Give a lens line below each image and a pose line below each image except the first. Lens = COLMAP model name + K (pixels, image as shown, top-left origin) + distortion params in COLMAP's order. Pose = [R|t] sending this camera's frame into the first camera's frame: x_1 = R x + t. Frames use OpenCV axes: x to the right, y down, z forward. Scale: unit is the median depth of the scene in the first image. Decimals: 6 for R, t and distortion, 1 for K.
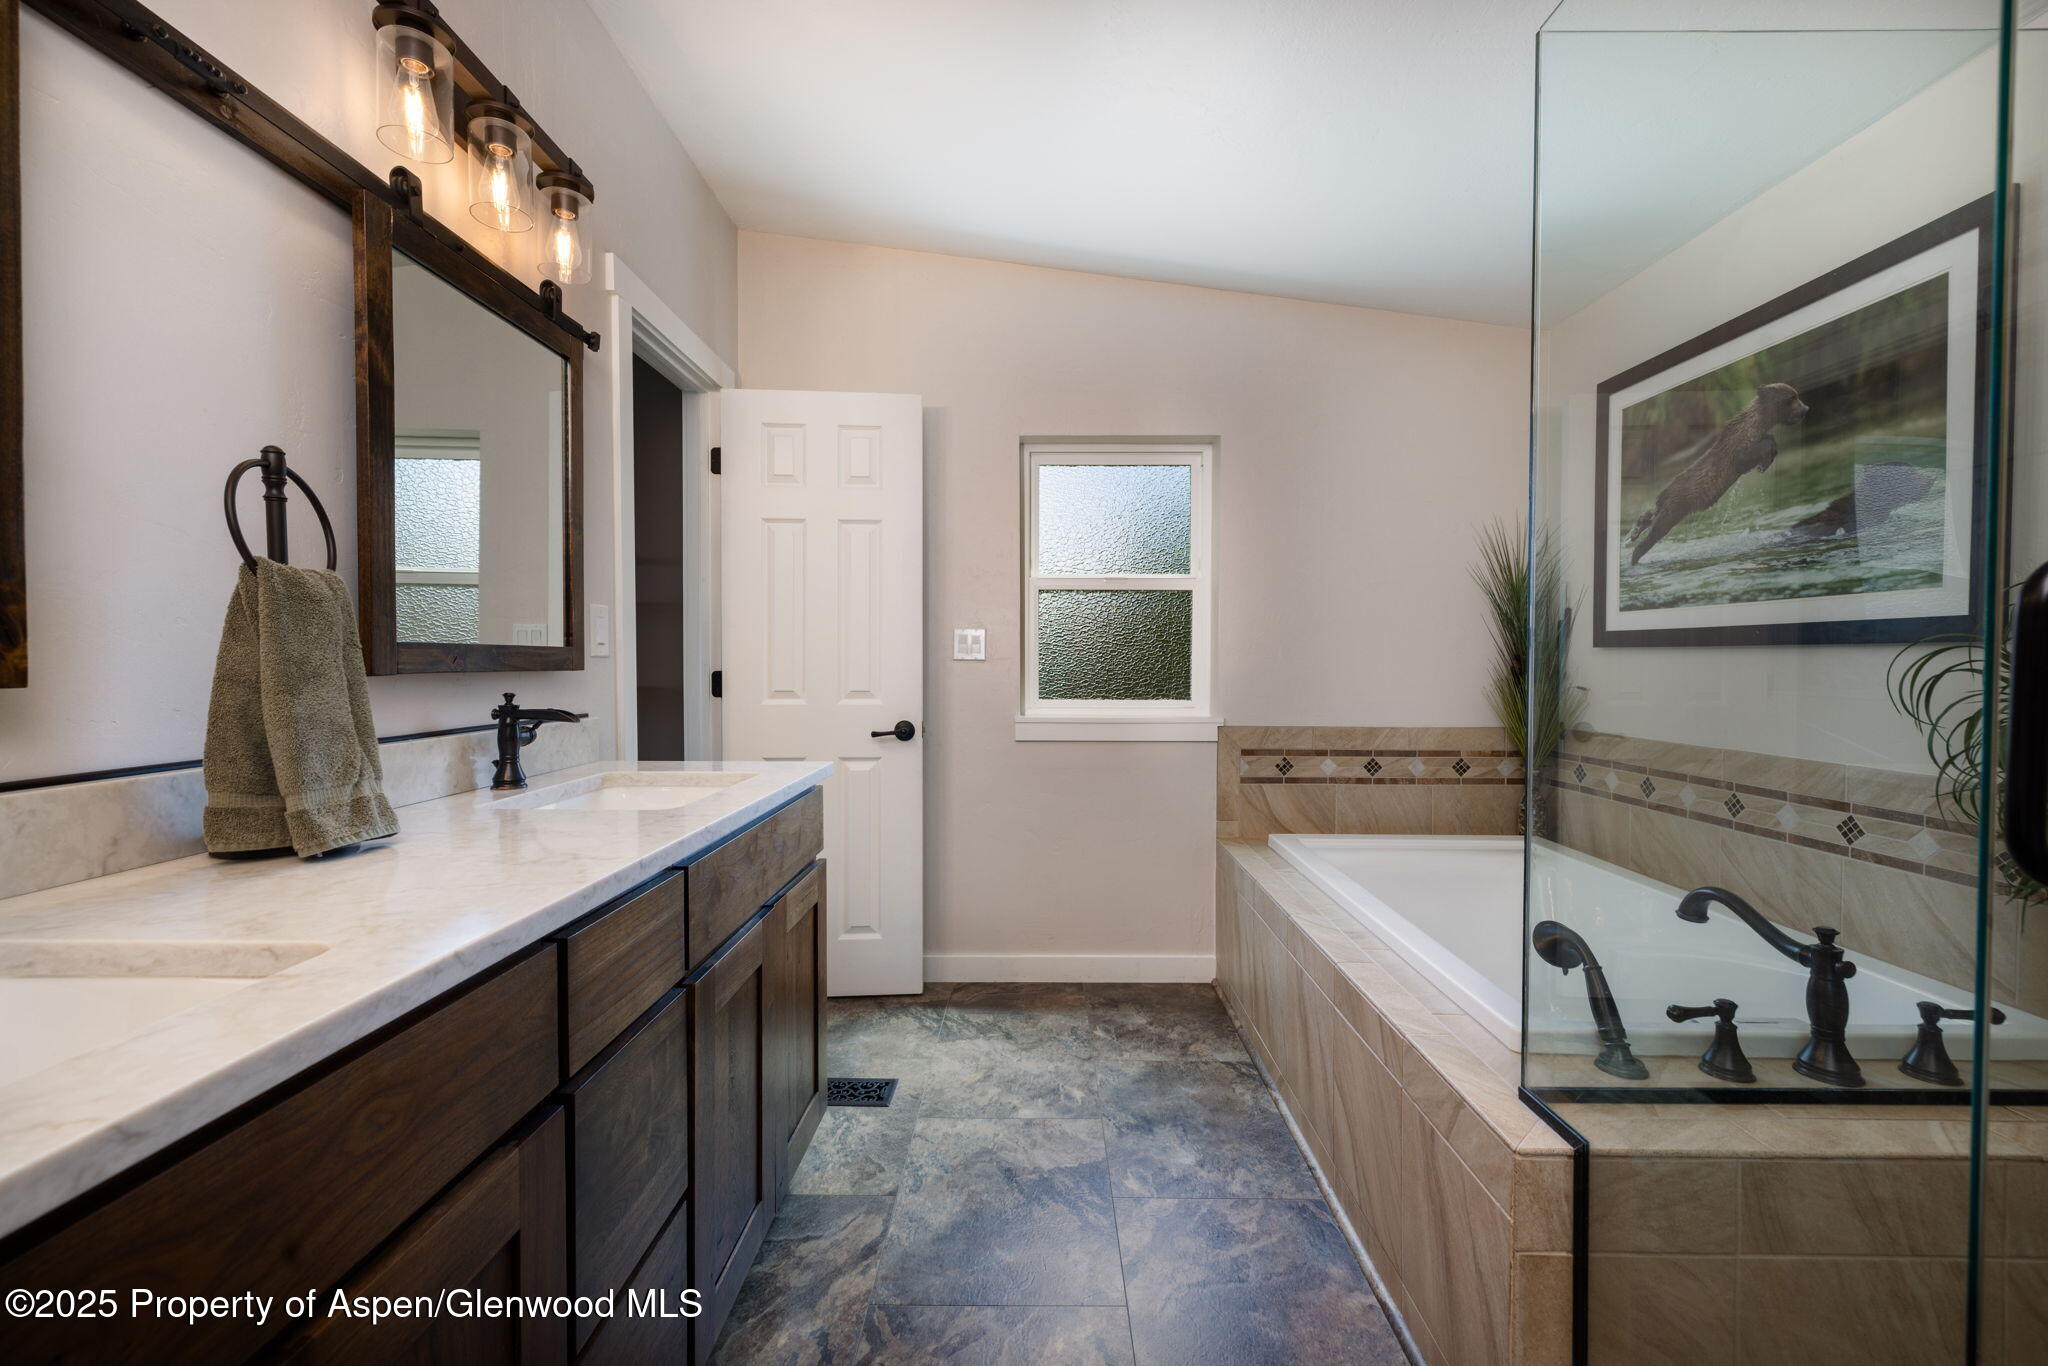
lens RADIAL K [[847.5, 0, 1023.7], [0, 847.5, 674.8], [0, 0, 1]] dist [0.004564, 0.000059]
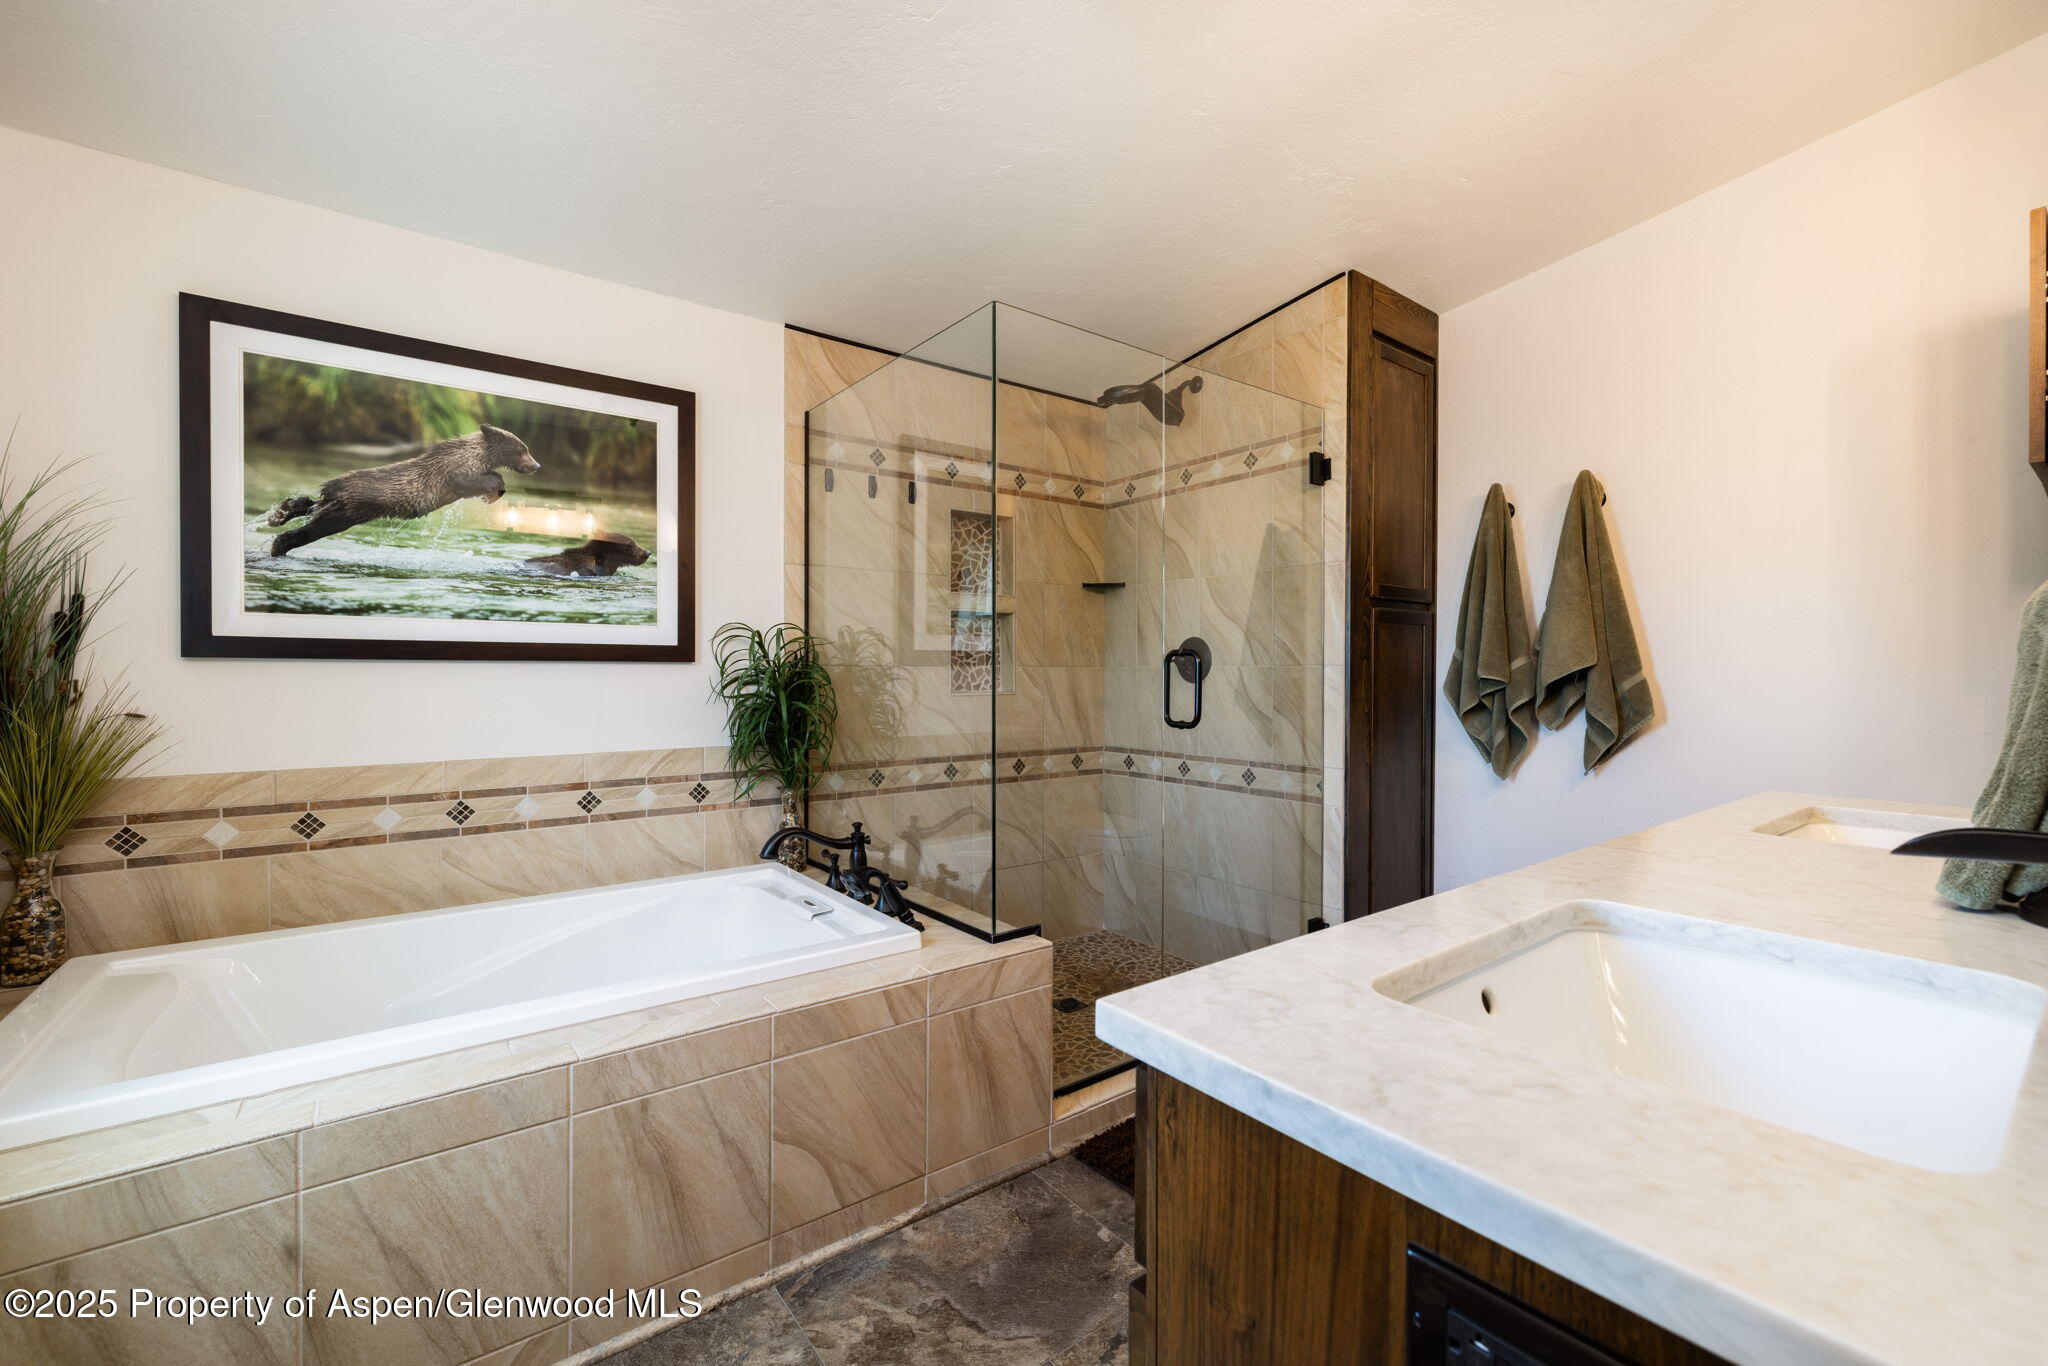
lens RADIAL K [[847.5, 0, 1021.7], [0, 847.5, 678.3], [0, 0, 1]] dist [0.004564, 0.000059]
pose [[-0.606273, -0.006231, 0.795232, -0.420627], [0.014956, 0.999703, 0.019235, -0.021985], [-0.795116, 0.023555, -0.606000, 1.102666]]
